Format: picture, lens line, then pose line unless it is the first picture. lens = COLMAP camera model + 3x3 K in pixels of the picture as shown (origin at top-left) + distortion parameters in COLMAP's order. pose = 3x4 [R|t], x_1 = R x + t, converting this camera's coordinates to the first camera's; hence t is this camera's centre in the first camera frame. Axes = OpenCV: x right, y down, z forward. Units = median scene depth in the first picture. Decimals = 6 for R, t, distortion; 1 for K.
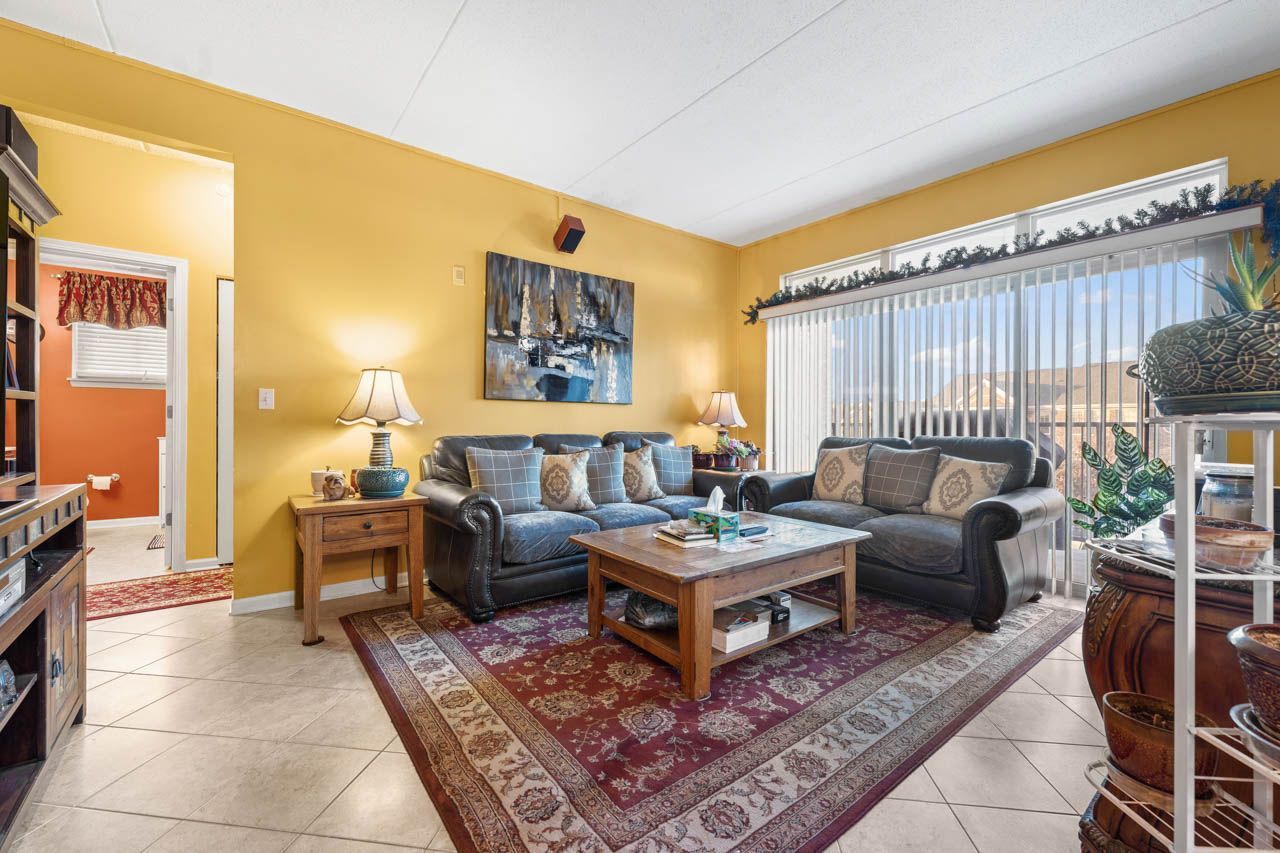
lens RADIAL K [[523.1, 0, 640.0], [0, 523.1, 426.5], [0, 0, 1]] dist [0.000158, -0.000015]
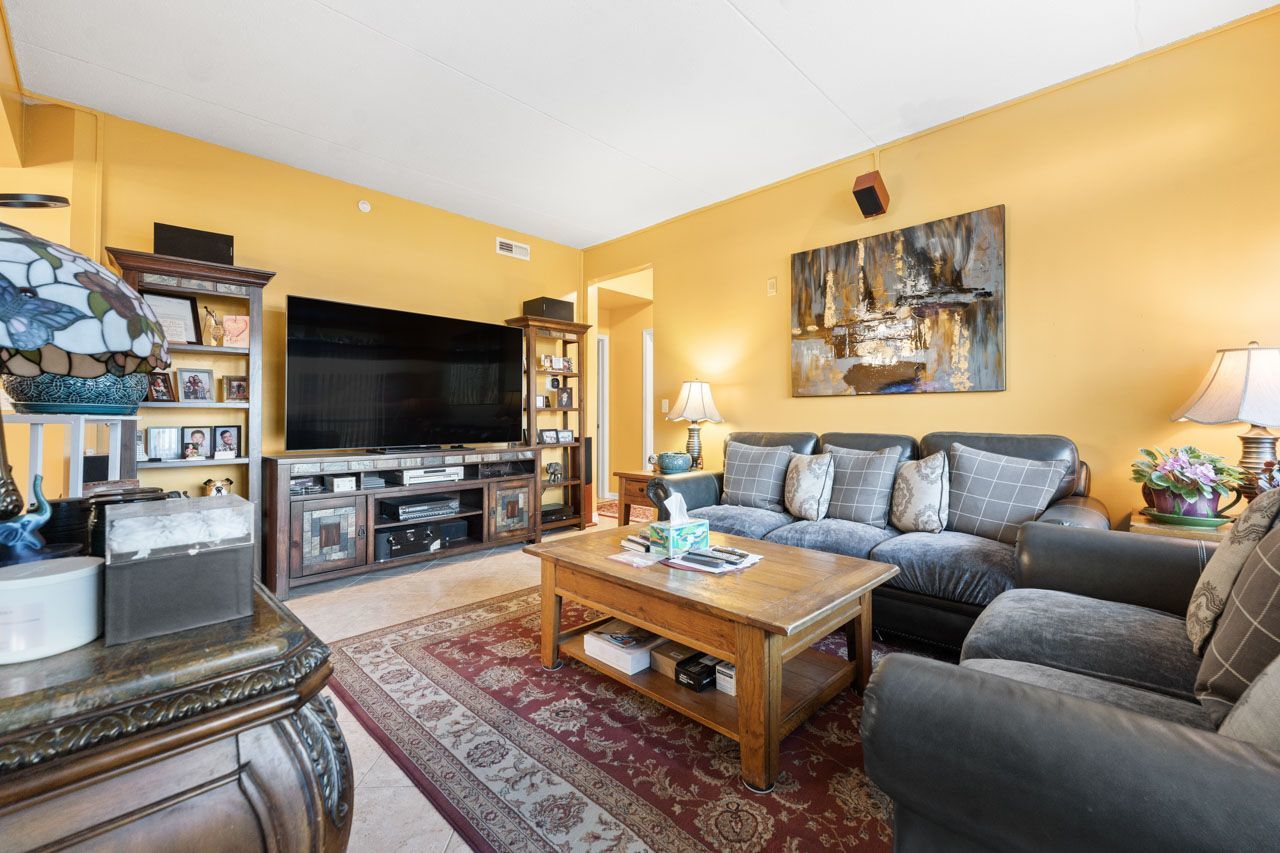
lens RADIAL K [[526.3, 0, 640.5], [0, 526.3, 407.0], [0, 0, 1]] dist [-0.000906, -0.000081]
pose [[0.136546, -0.030946, -0.990150, 0.625729], [-0.006231, 0.999465, -0.032097, 0.001490], [0.990614, 0.010553, 0.136281, 0.514048]]
